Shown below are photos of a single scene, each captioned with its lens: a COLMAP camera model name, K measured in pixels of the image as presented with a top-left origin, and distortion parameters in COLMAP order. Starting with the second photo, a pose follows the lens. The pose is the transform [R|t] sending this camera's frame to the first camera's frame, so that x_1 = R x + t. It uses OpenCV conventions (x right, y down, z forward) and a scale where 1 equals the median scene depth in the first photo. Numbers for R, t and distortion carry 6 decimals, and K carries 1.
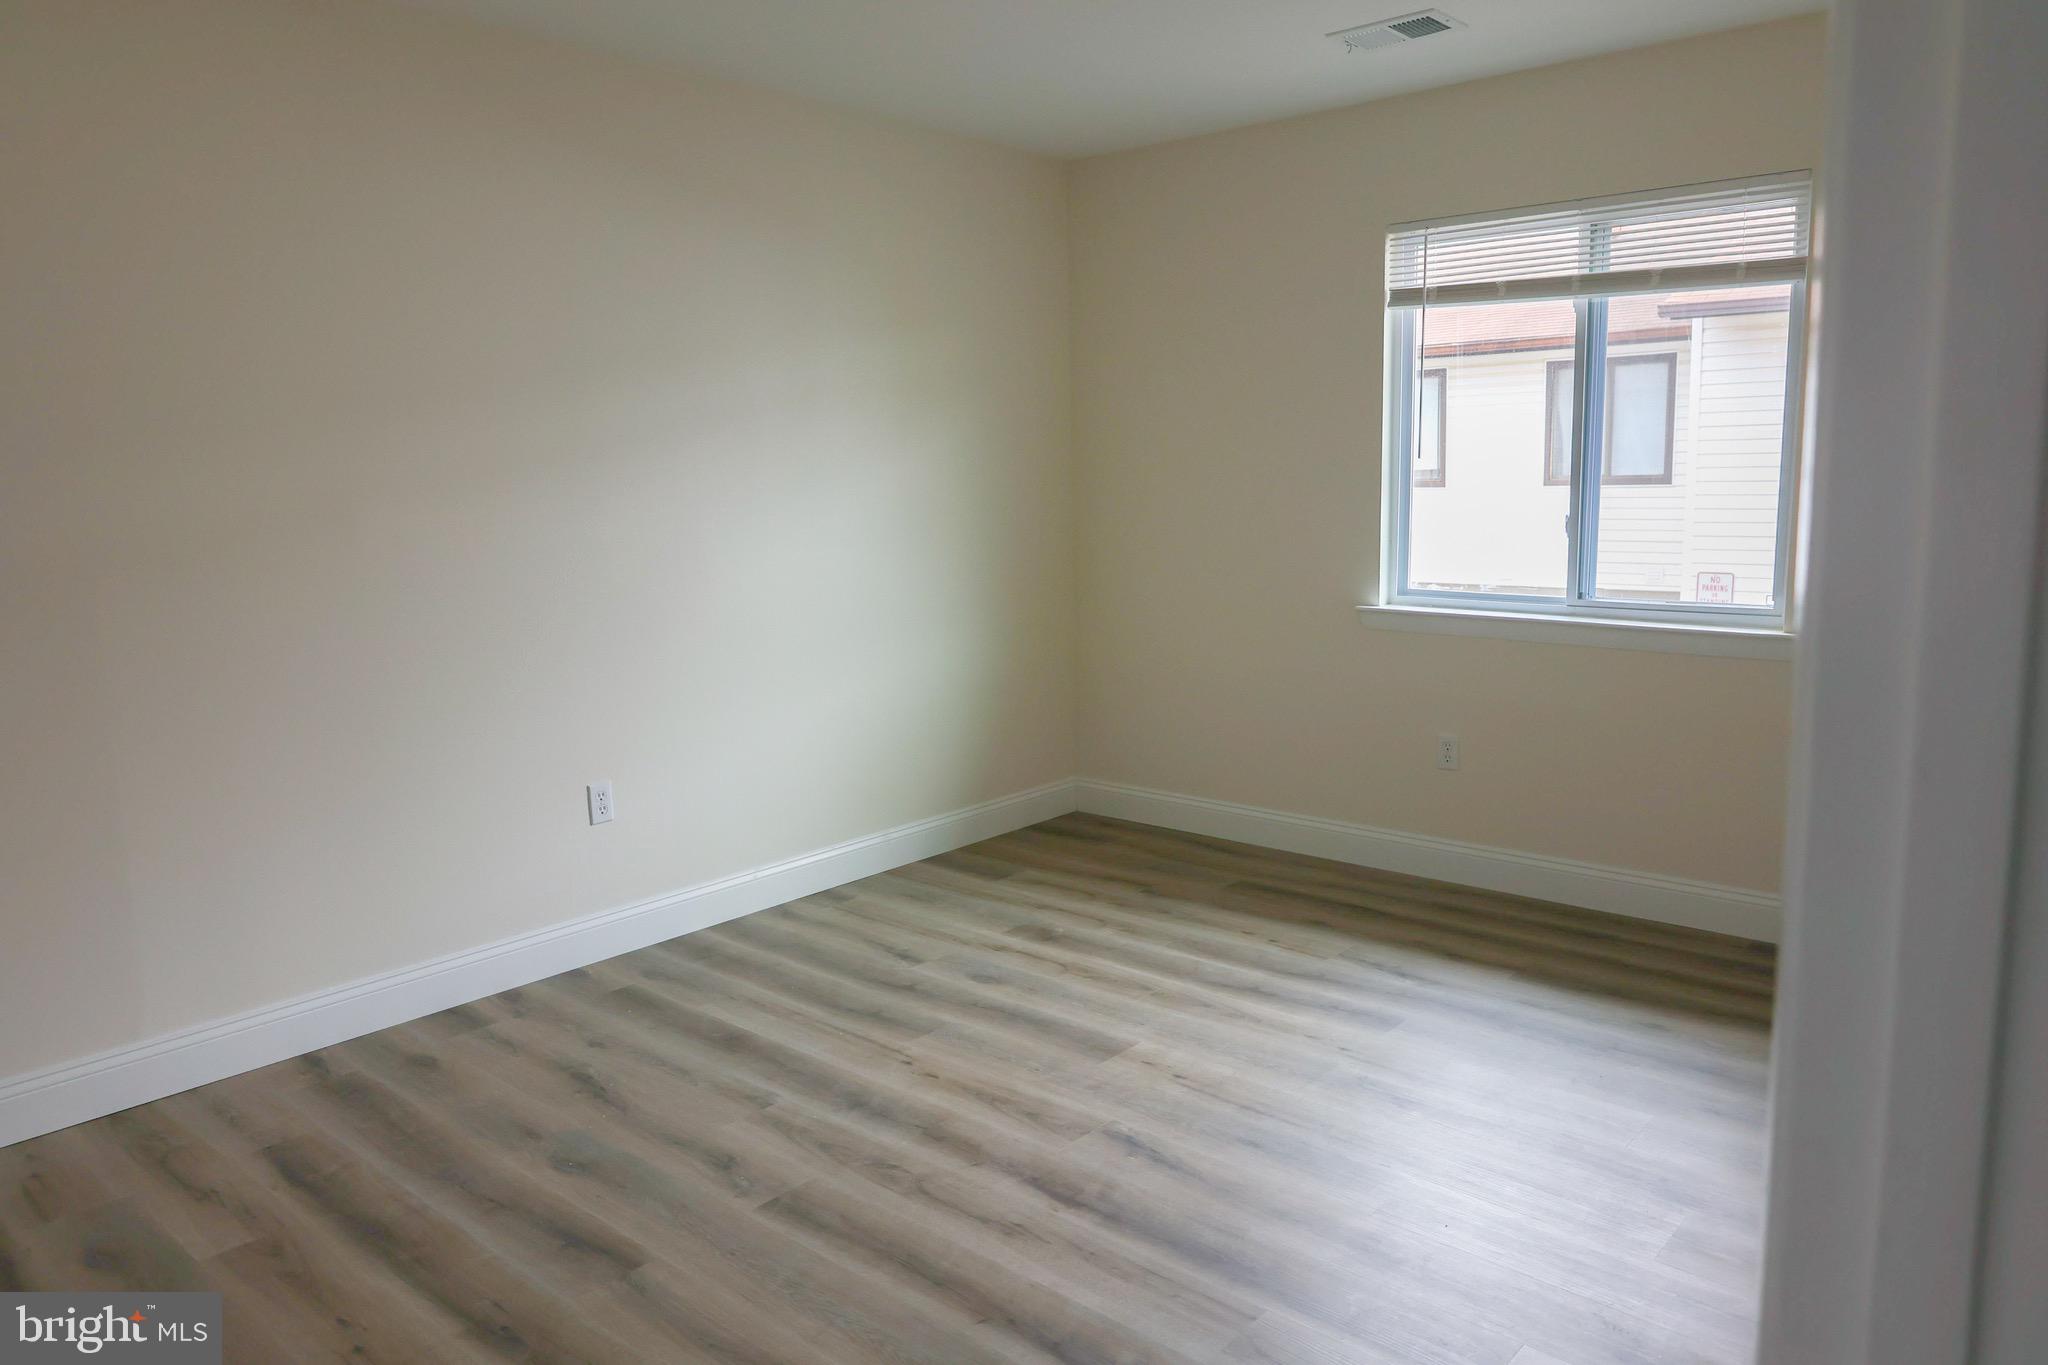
lens RADIAL K [[1415.5, 0, 1024.0], [0, 1415.5, 682.5], [0, 0, 1]] dist [0.003323, 0.000842]
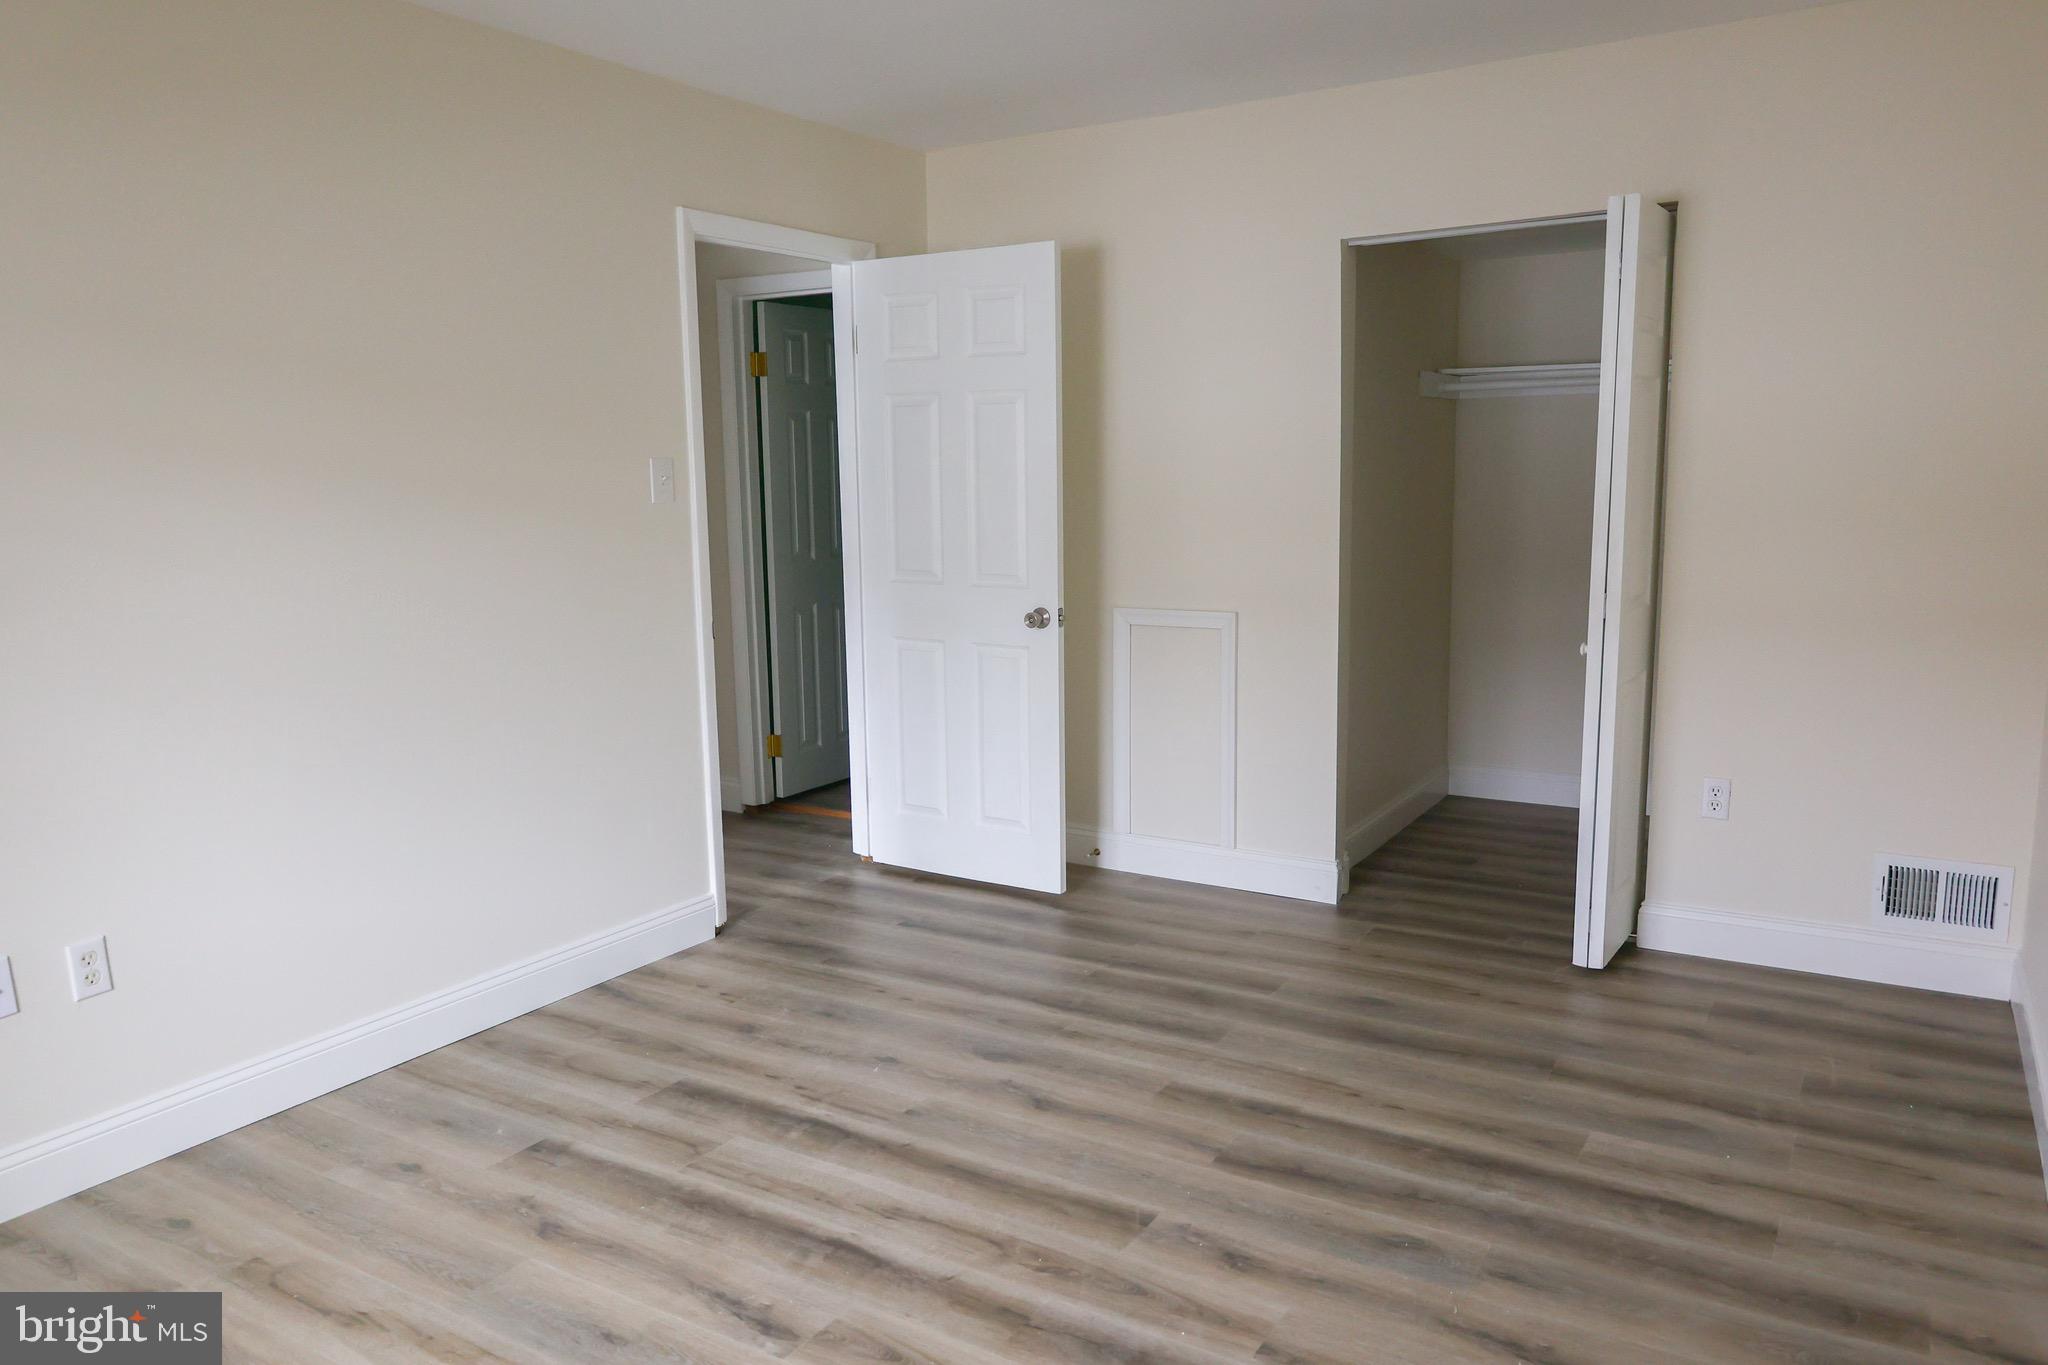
lens RADIAL K [[1415.5, 0, 1024.0], [0, 1415.5, 682.5], [0, 0, 1]] dist [0.003323, 0.000842]
pose [[-0.984319, 0.065352, -0.163844, 0.040759], [0.012280, 0.951974, 0.305932, -0.285226], [0.175968, 0.299123, -0.937849, 1.780992]]
